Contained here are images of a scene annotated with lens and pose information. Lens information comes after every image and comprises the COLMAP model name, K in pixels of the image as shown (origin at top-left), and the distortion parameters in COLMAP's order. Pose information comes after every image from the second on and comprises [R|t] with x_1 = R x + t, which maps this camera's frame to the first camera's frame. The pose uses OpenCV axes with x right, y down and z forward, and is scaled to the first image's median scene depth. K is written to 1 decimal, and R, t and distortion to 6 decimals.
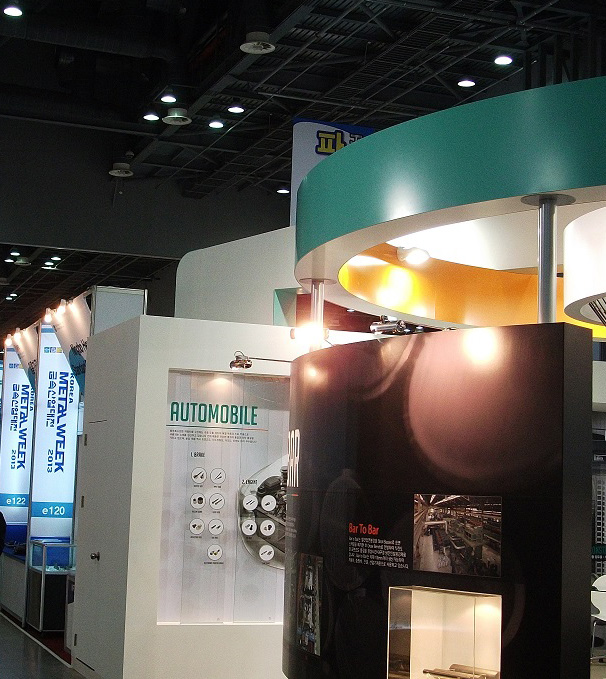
lens RADIAL K [[1220.1, 0, 303.0], [0, 1220.1, 339.5], [0, 0, 1]] dist [-0.054969, 0.021724]
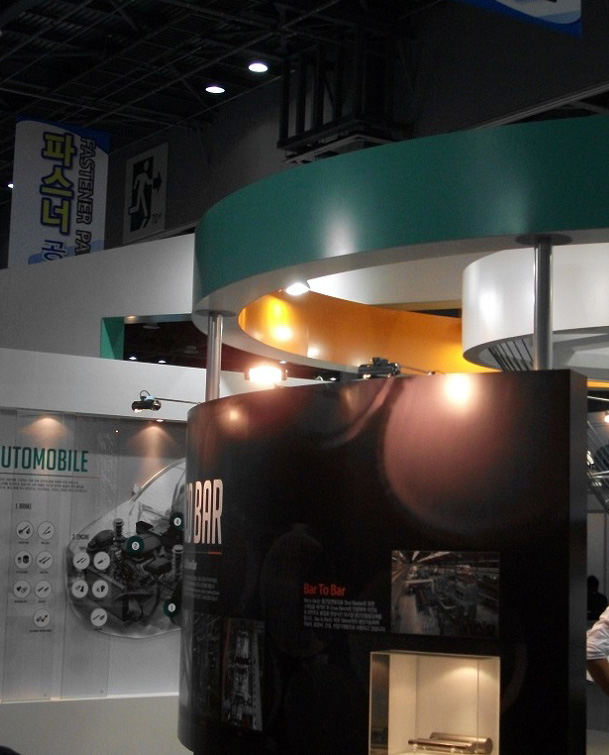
lens RADIAL K [[1369.0, 0, 304.5], [0, 1369.0, 377.5], [0, 0, 1]] dist [-0.021941, -0.242418]
pose [[0.963606, 0.018035, 0.266718, -0.152828], [-0.019561, 0.999804, 0.003065, -0.003972], [-0.266611, -0.008171, 0.963770, 0.010680]]
